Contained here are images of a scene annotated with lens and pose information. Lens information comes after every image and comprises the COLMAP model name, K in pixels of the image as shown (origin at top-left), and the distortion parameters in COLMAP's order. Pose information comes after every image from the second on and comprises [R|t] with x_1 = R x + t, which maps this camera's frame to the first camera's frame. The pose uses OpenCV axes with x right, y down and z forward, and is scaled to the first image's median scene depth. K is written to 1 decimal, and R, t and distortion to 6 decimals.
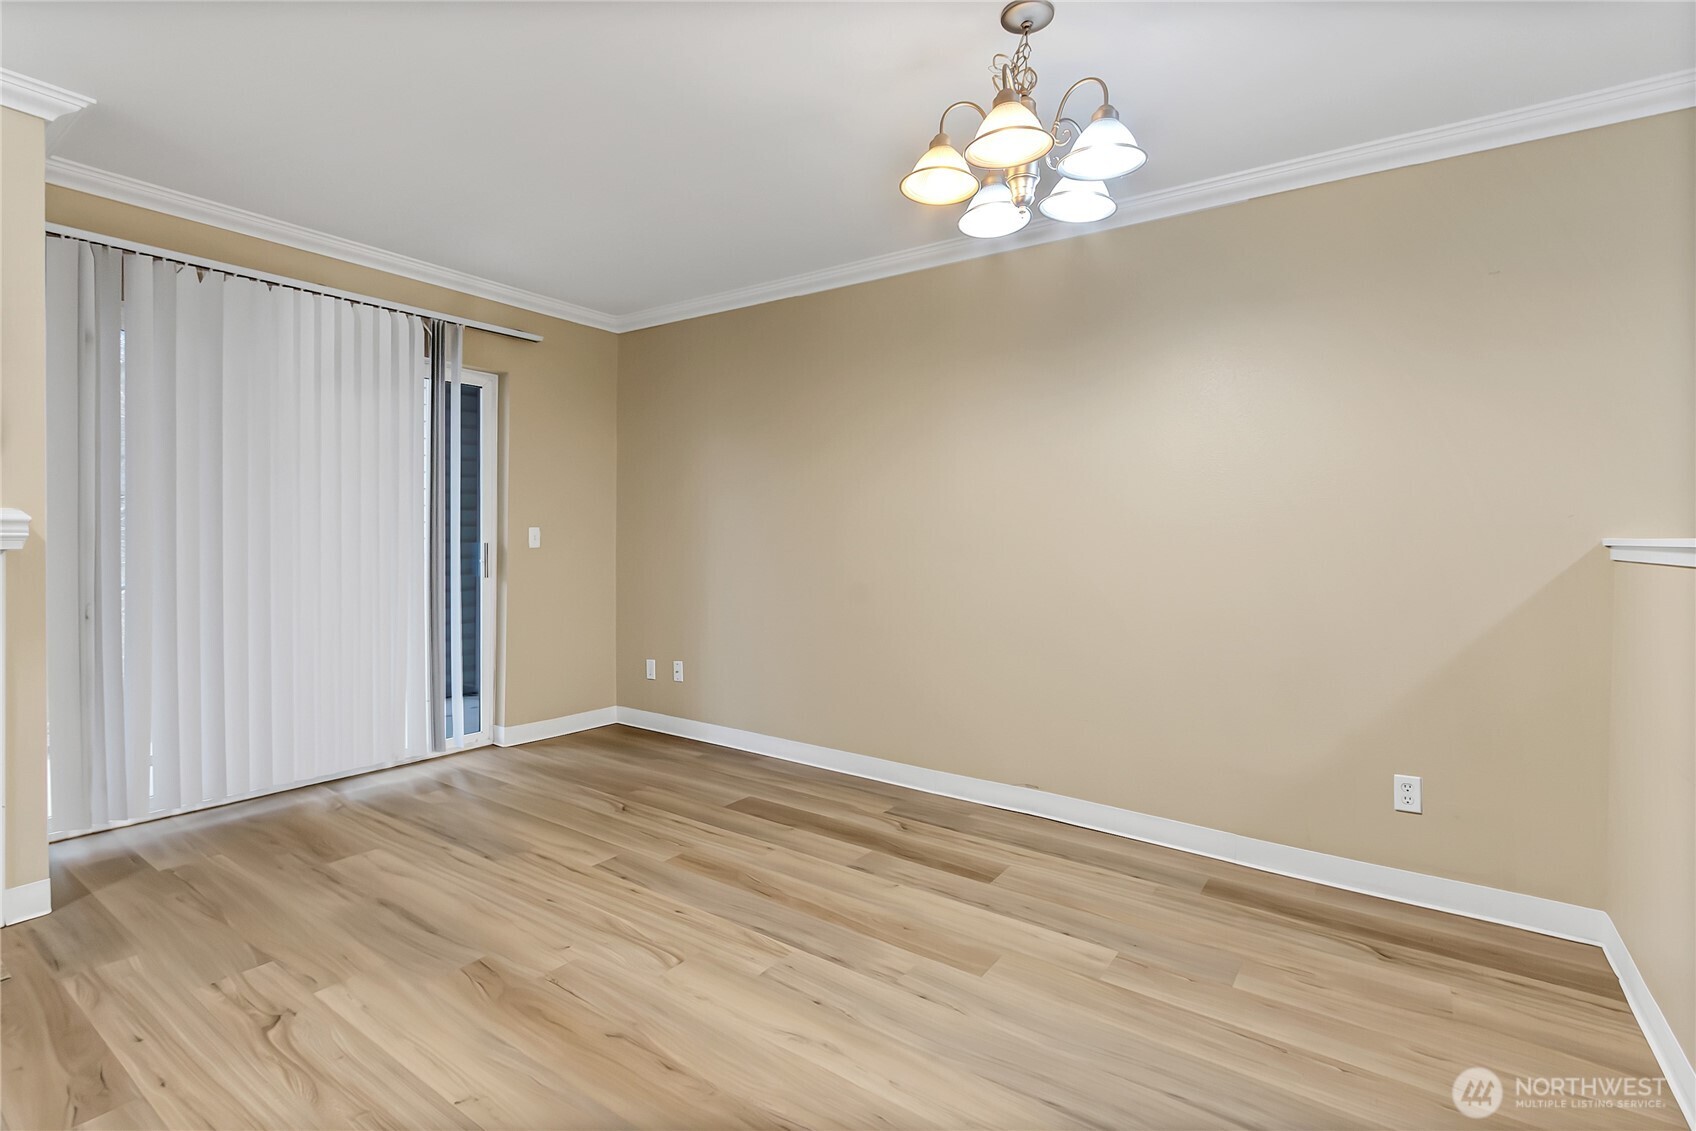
lens RADIAL K [[794.5, 0, 838.8], [0, 794.5, 550.1], [0, 0, 1]] dist [0.000679, 0.000020]
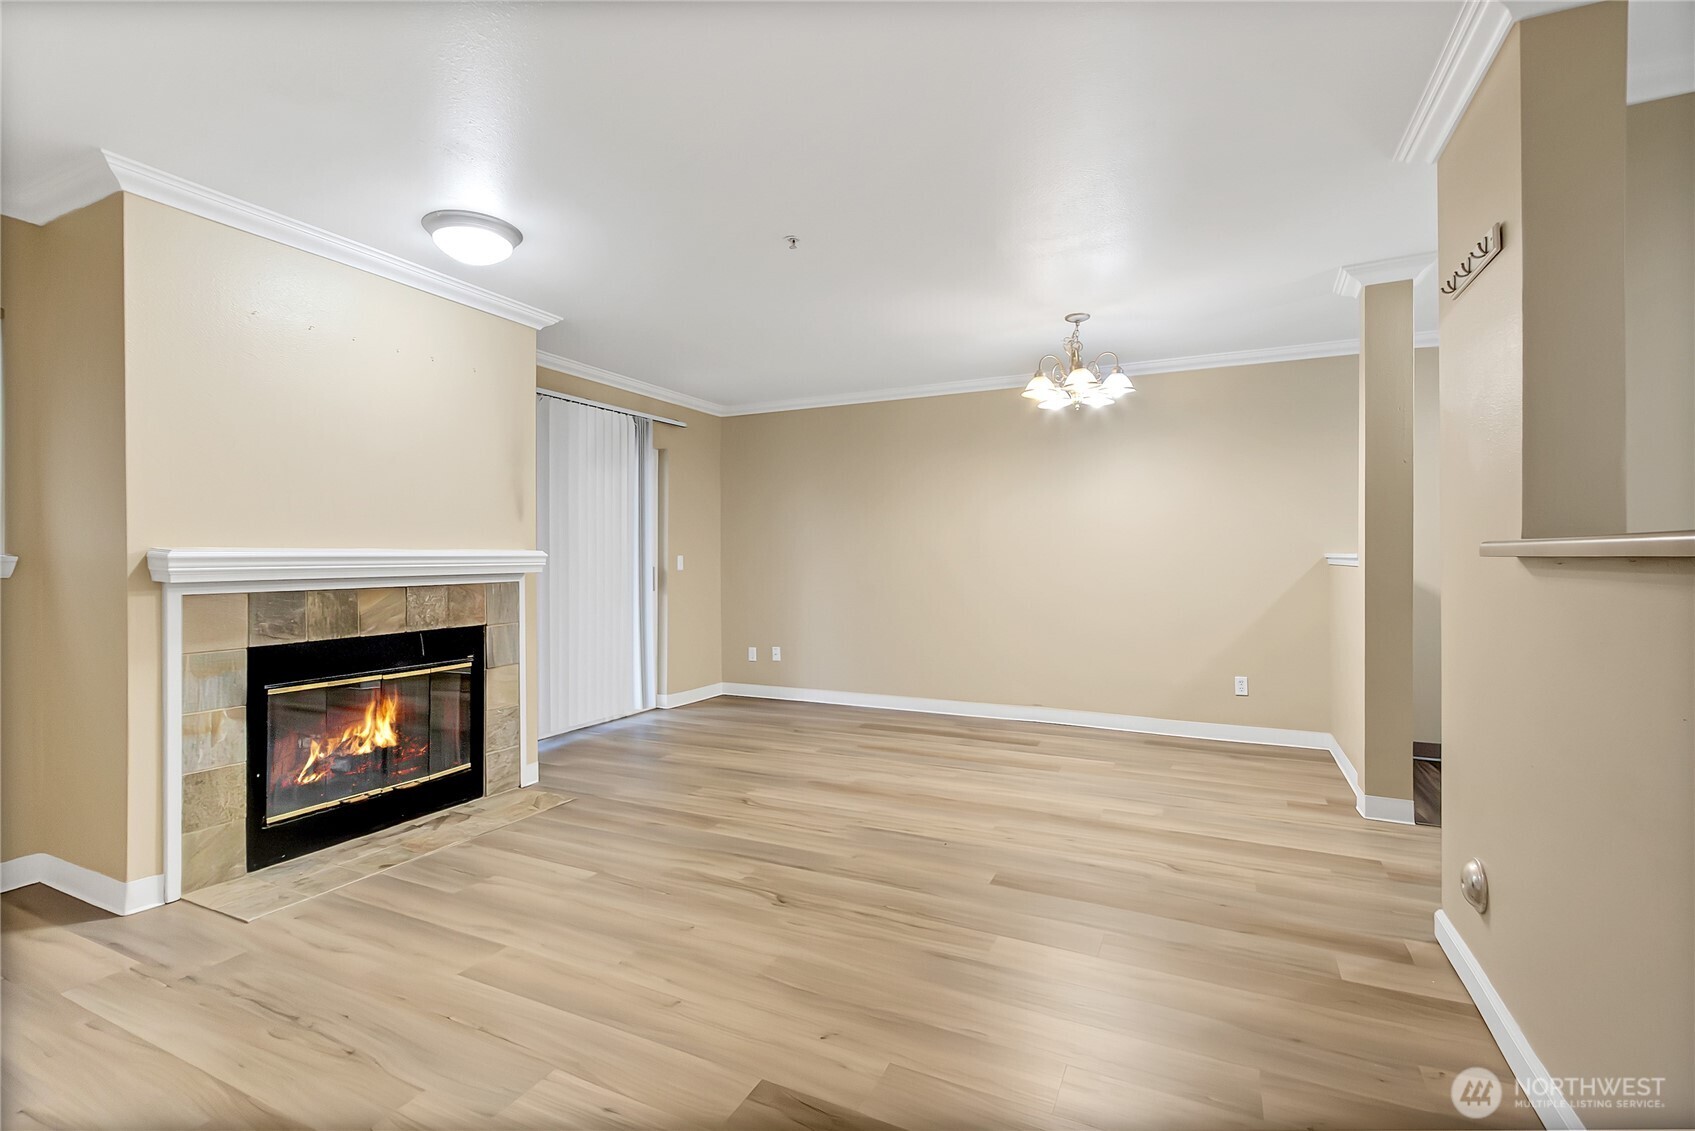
lens RADIAL K [[784.3, 0, 827.3], [0, 784.3, 561.5], [0, 0, 1]] dist [0.003723, -0.001769]
pose [[0.987130, -0.015166, 0.159197, -0.558200], [0.017316, 0.999777, -0.012126, 0.005886], [-0.158978, 0.014727, 0.987172, -0.705589]]
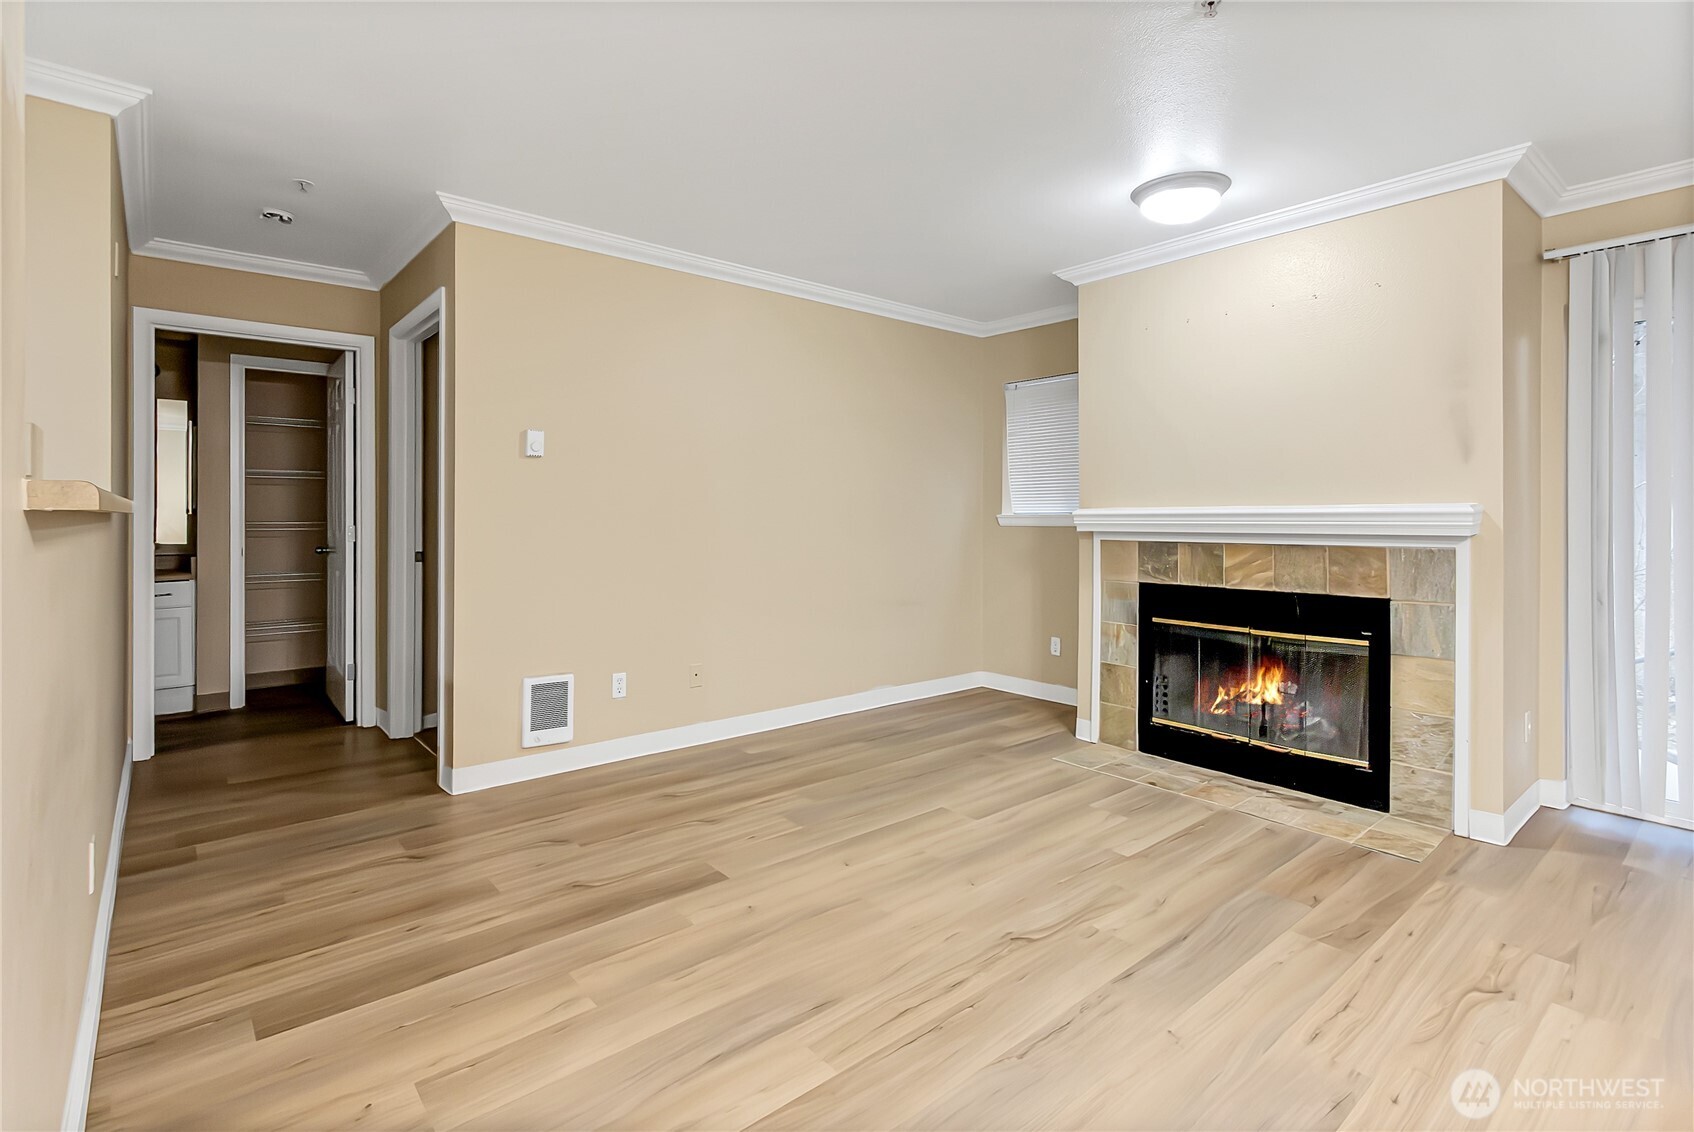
lens RADIAL K [[798.6, 0, 823.2], [0, 798.6, 513.4], [0, 0, 1]] dist [0.000782, -0.000699]
pose [[-0.262244, -0.016348, -0.964863, 0.368656], [-0.023942, 0.999659, -0.010430, 0.000538], [0.964705, 0.020366, -0.262546, 0.288343]]
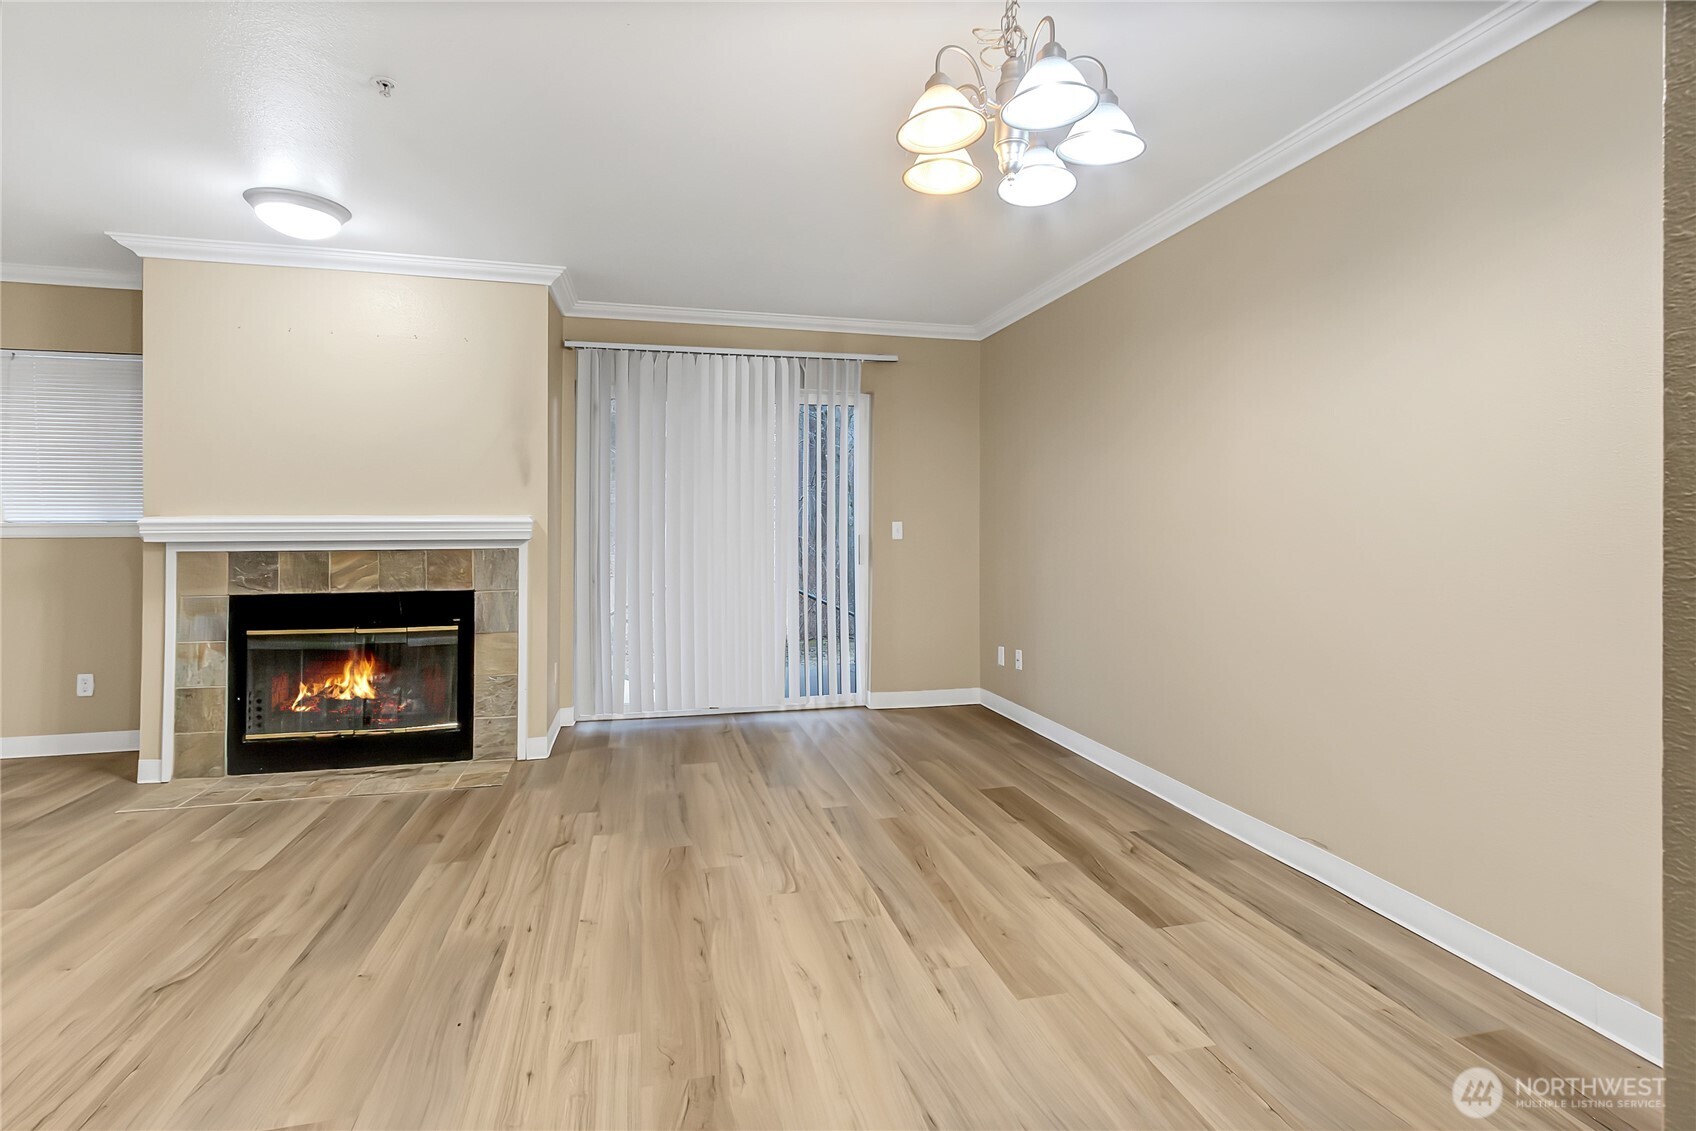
lens RADIAL K [[793.0, 0, 839.2], [0, 793.0, 521.2], [0, 0, 1]] dist [0.003356, 0.000451]
pose [[0.757286, -0.015739, -0.652894, 0.490831], [-0.003187, 0.999609, -0.027793, 0.004794], [0.653076, 0.023128, 0.756940, 0.116320]]
